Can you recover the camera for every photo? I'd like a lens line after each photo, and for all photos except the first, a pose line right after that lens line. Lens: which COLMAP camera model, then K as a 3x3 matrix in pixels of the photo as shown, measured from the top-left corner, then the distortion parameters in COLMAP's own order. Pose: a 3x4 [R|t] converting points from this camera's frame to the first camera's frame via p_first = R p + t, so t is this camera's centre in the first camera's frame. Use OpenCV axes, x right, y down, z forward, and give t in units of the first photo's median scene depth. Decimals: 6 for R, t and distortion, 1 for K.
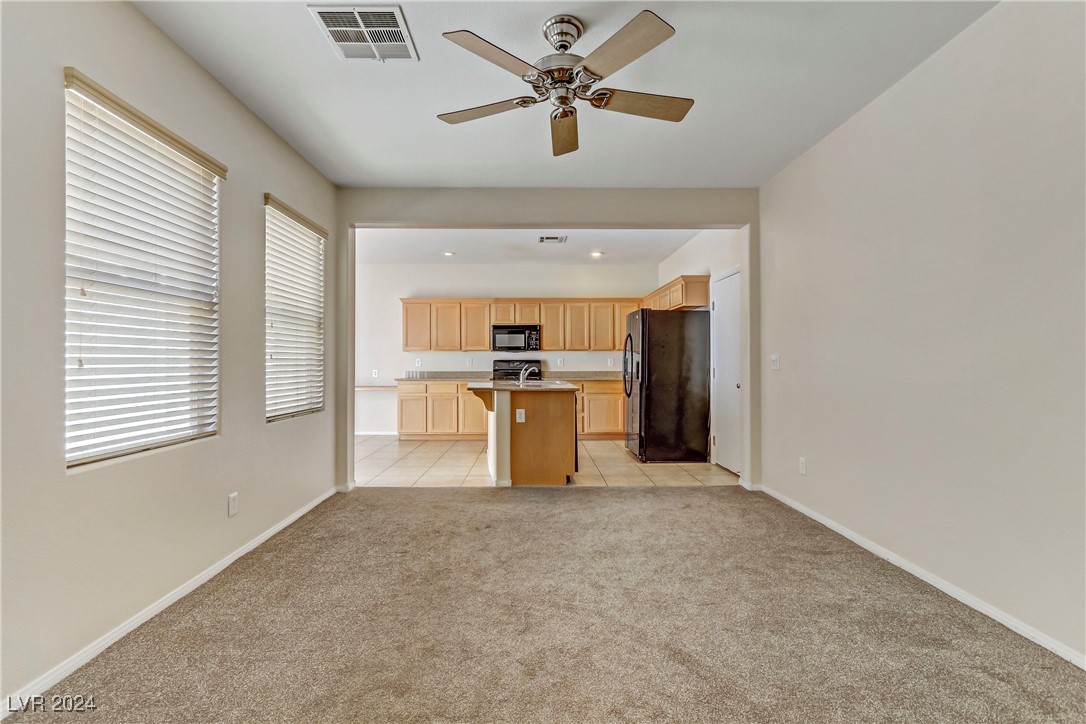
lens RADIAL K [[494.8, 0, 539.4], [0, 494.8, 362.3], [0, 0, 1]] dist [0.002246, 0.001079]
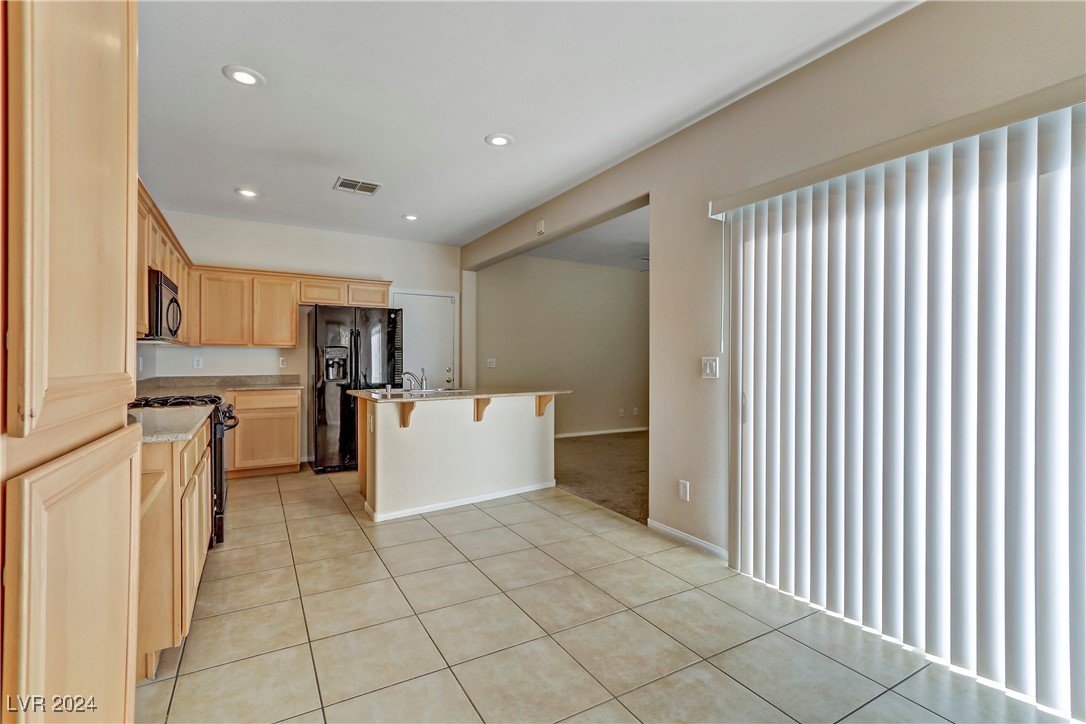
lens RADIAL K [[492.0, 0, 534.8], [0, 492.0, 357.2], [0, 0, 1]] dist [-0.000554, 0.000093]
pose [[-0.481718, 0.004177, 0.876316, -0.707115], [-0.002258, 0.999979, -0.006008, -0.006442], [-0.876323, -0.004872, -0.481698, 1.130062]]
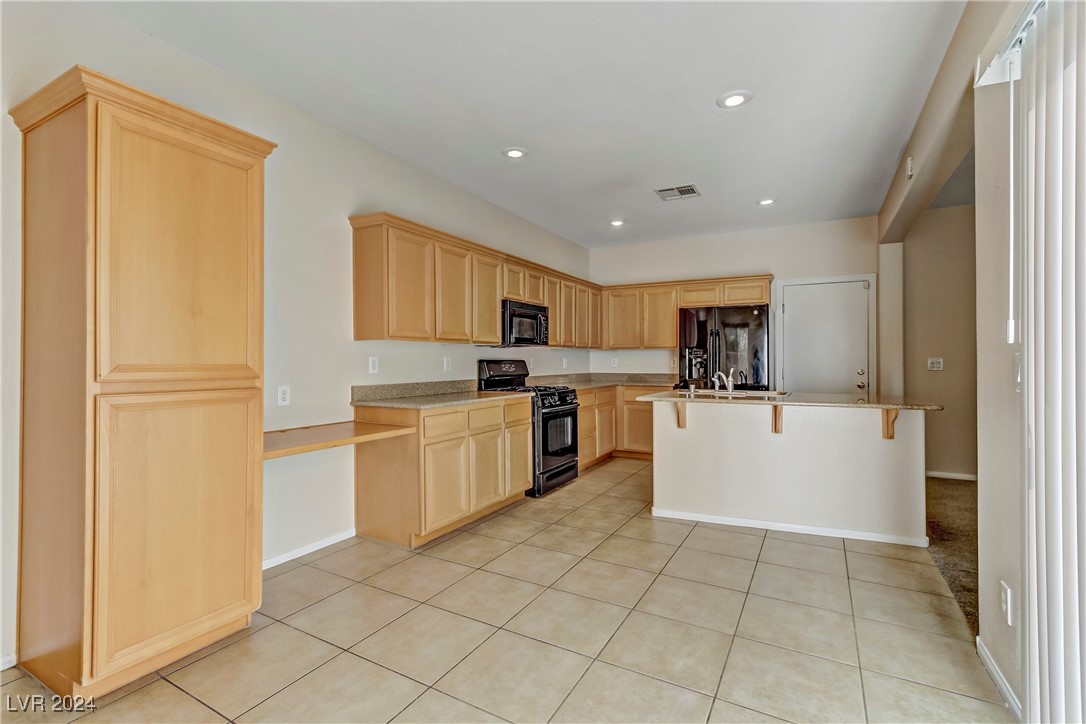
lens RADIAL K [[492.9, 0, 537.4], [0, 492.9, 356.9], [0, 0, 1]] dist [0.004453, 0.000288]
pose [[0.507393, 0.005691, 0.861696, -0.702190], [-0.000494, 0.999980, -0.006314, -0.005756], [-0.861715, 0.002778, 0.507385, 0.827497]]
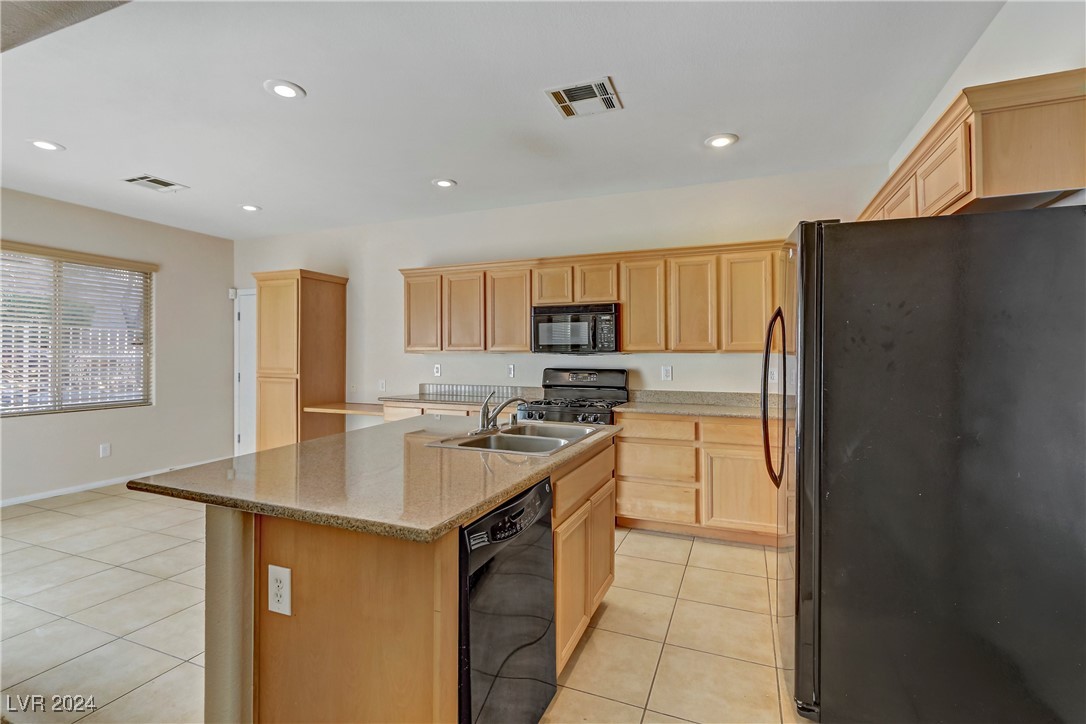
lens RADIAL K [[494.8, 0, 543.6], [0, 494.8, 355.3], [0, 0, 1]] dist [0.008621, 0.000521]
pose [[0.921375, 0.002382, -0.388668, 0.162676], [-0.004111, 0.999985, -0.003616, -0.021939], [0.388654, 0.004929, 0.921371, 0.595458]]
